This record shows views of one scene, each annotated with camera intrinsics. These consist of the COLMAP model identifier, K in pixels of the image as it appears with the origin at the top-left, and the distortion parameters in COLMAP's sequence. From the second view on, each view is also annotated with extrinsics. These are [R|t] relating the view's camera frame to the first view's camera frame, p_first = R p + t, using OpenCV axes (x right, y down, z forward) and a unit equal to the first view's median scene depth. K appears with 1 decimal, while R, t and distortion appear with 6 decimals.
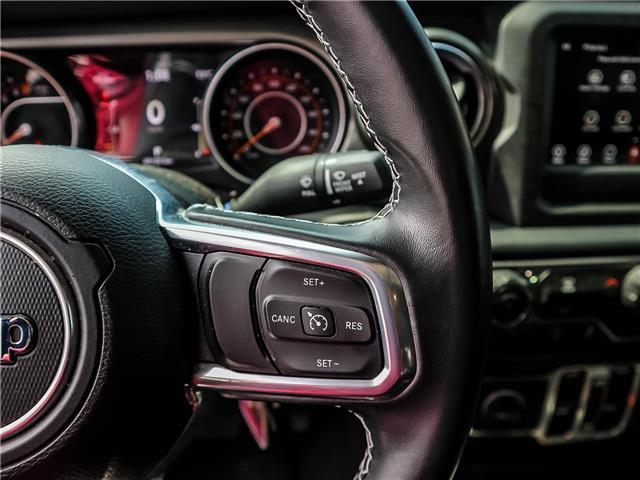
lens RADIAL K [[504.3, 0, 323.5], [0, 504.3, 241.5], [0, 0, 1]] dist [-0.118664, 0.077351]
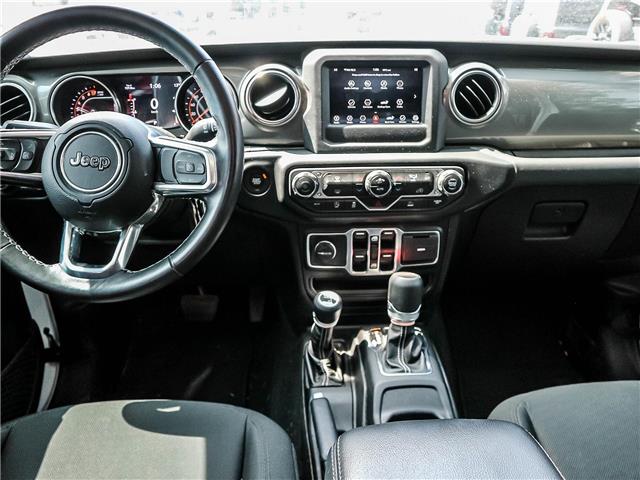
lens RADIAL K [[504.3, 0, 320.5], [0, 504.3, 235.1], [0, 0, 1]] dist [-0.118664, 0.077351]
pose [[0.998988, 0.007126, -0.044399, 0.519058], [-0.007524, 0.999933, -0.008819, 0.348177], [0.044333, 0.009144, 0.998975, -1.186125]]
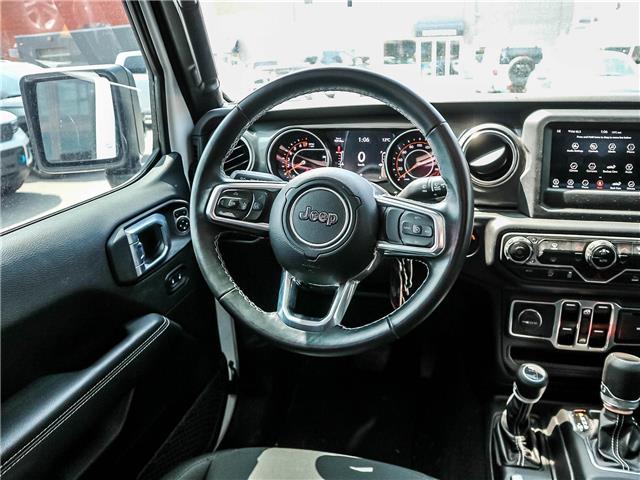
lens RADIAL K [[504.3, 0, 324.1], [0, 504.3, 236.9], [0, 0, 1]] dist [-0.118664, 0.077351]
pose [[0.947318, 0.071078, -0.312309, 0.229451], [-0.097602, 0.992753, -0.070115, 0.279954], [0.305062, 0.096903, 0.947390, -1.198612]]
